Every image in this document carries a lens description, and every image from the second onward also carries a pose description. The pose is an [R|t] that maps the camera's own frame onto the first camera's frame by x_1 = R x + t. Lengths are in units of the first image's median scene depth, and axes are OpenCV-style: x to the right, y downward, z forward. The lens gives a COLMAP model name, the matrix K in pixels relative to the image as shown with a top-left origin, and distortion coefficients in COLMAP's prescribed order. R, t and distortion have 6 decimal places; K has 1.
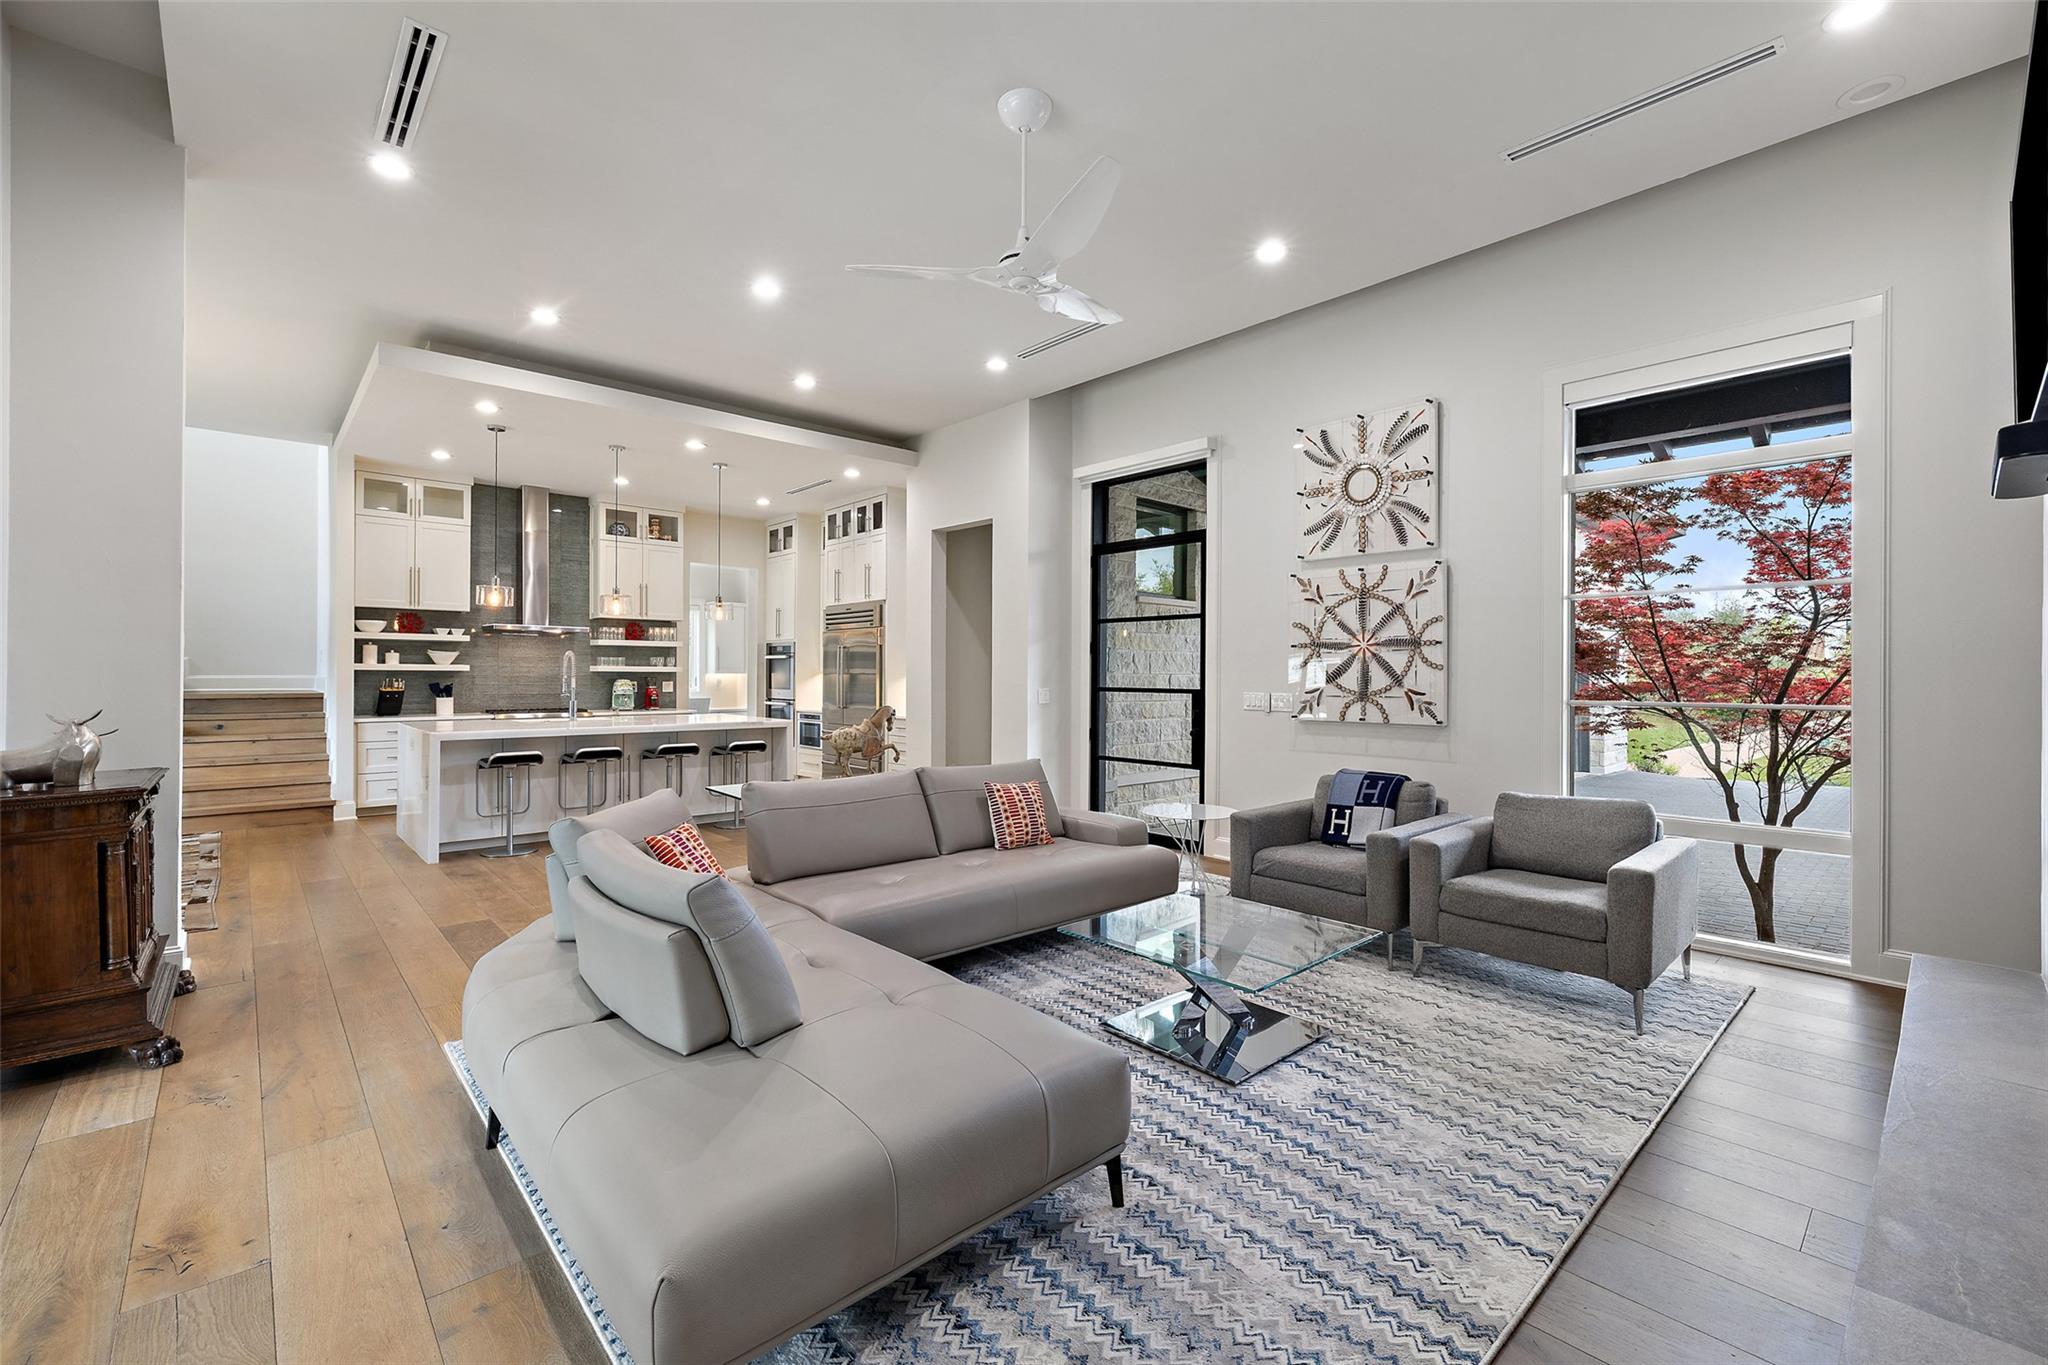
lens RADIAL K [[864.3, 0, 1025.5], [0, 864.3, 677.3], [0, 0, 1]] dist [-0.001090, -0.000060]
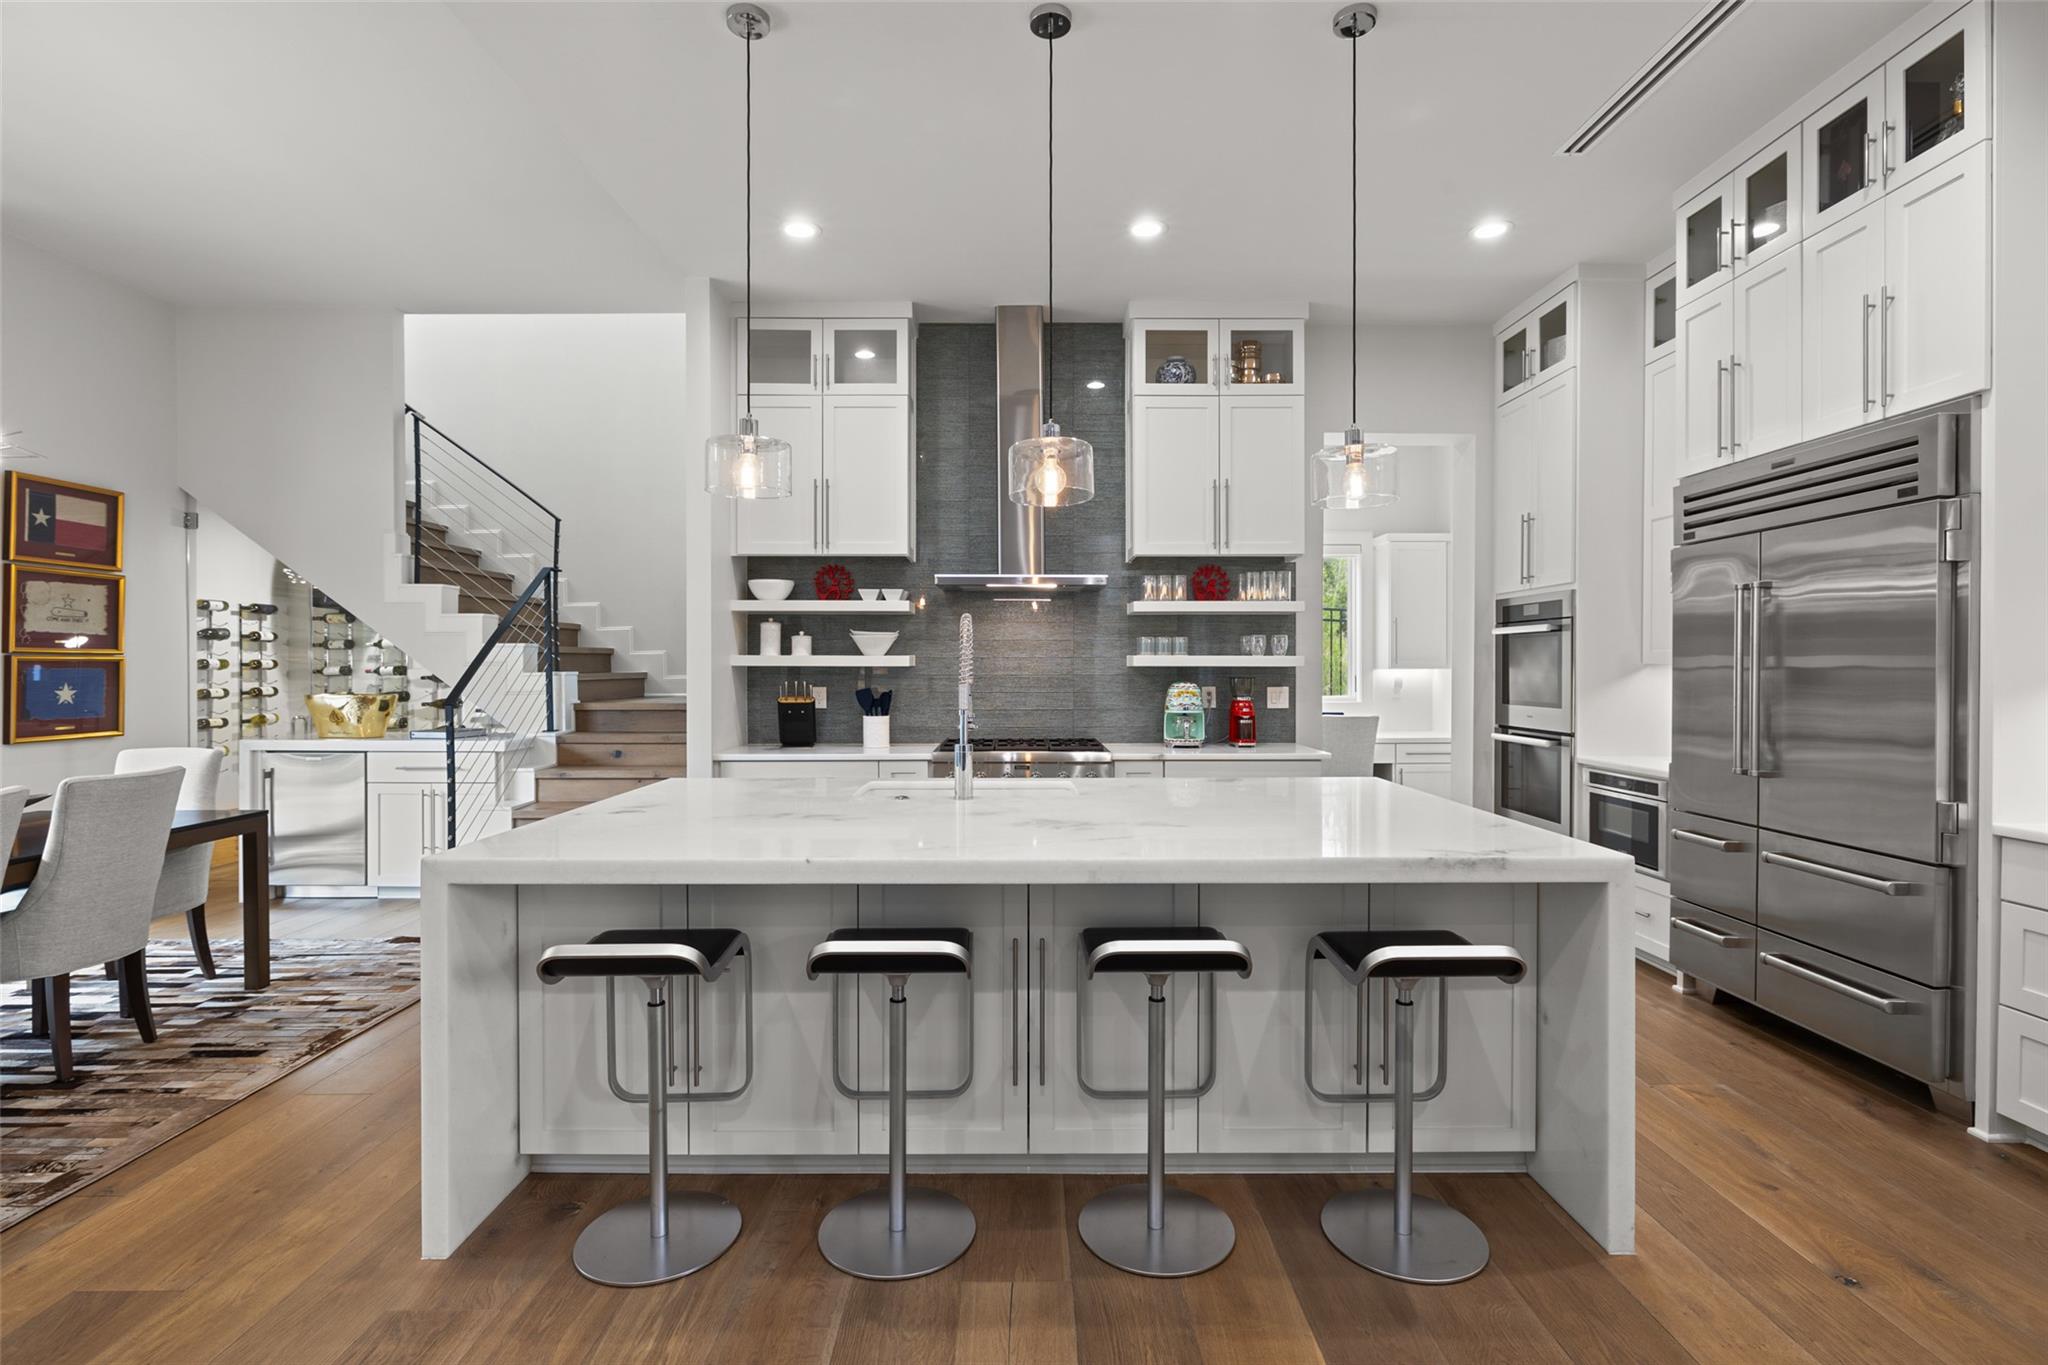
lens RADIAL K [[944.2, 0, 1025.7], [0, 944.2, 675.2], [0, 0, 1]] dist [-0.015041, 0.000797]
pose [[0.740591, -0.000097, -0.671956, -0.182335], [0.001732, 0.999997, 0.001764, -0.002780], [0.671954, -0.002471, 0.740589, 0.567909]]
